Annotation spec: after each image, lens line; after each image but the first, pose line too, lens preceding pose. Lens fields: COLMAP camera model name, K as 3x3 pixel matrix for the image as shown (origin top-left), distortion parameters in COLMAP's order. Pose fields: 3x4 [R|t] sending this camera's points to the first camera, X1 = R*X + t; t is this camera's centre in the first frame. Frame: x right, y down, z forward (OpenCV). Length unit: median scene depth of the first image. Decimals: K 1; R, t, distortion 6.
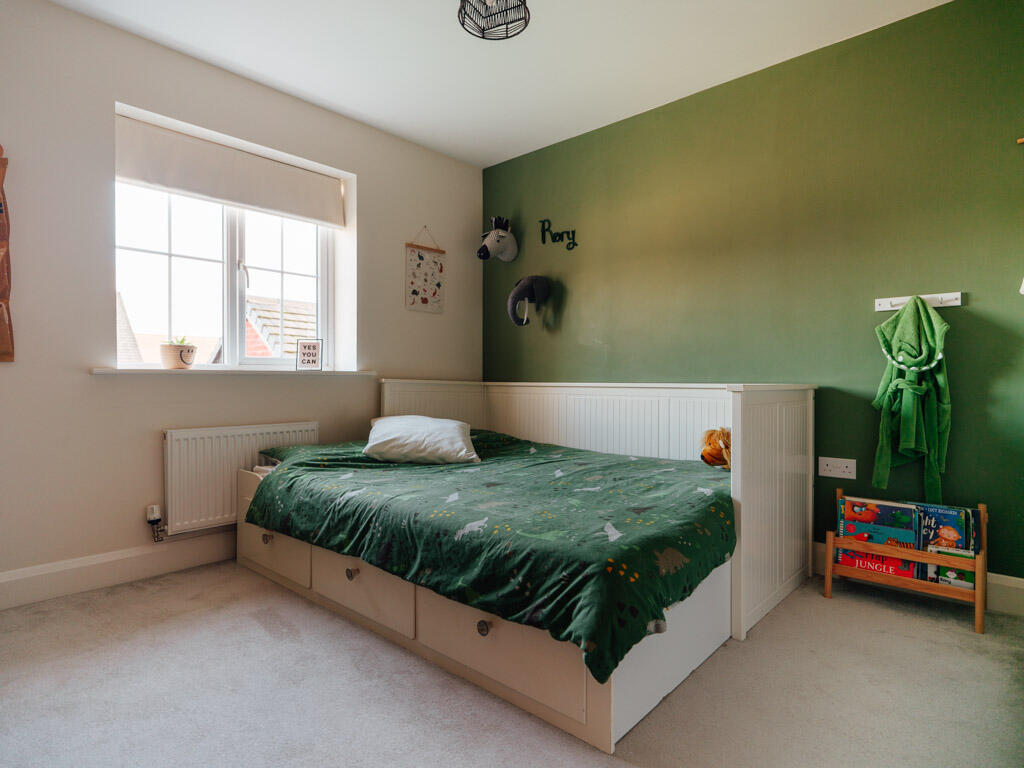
lens RADIAL K [[553.0, 0, 509.9], [0, 553.0, 380.6], [0, 0, 1]] dist [0.003714, 0.000268]
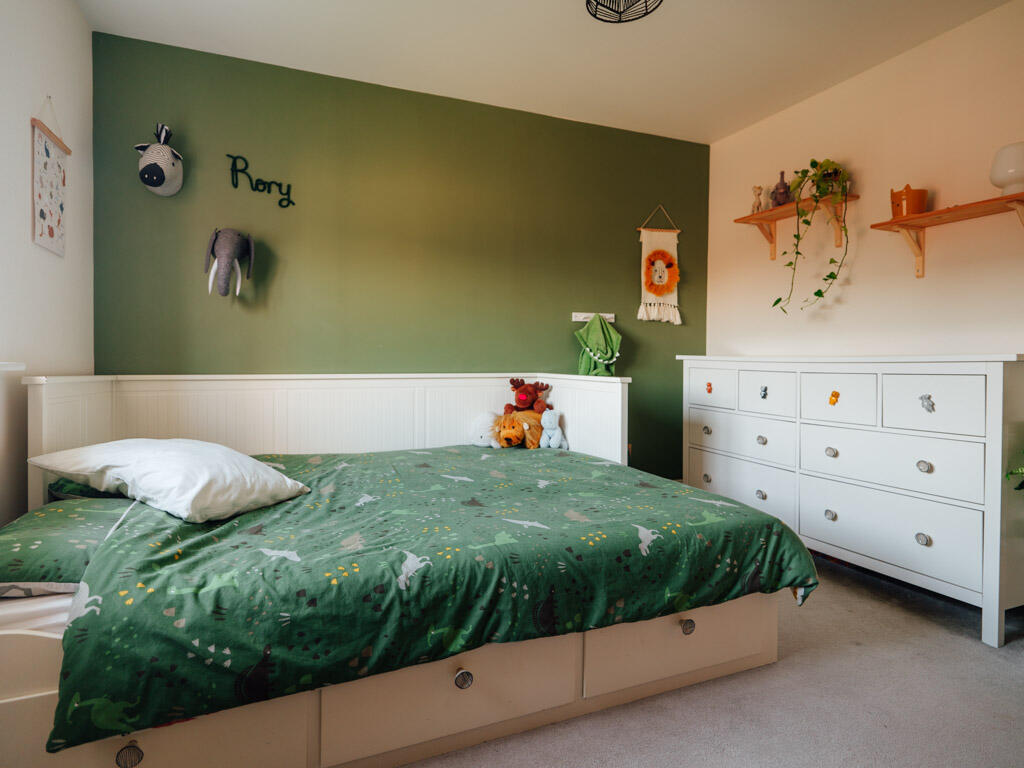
lens RADIAL K [[536.9, 0, 534.2], [0, 536.9, 367.1], [0, 0, 1]] dist [-0.001031, -0.001027]
pose [[0.443345, -0.011337, 0.896279, -0.670004], [-0.001932, 0.999906, 0.013604, -0.028003], [-0.896349, -0.007762, 0.443281, 0.521403]]
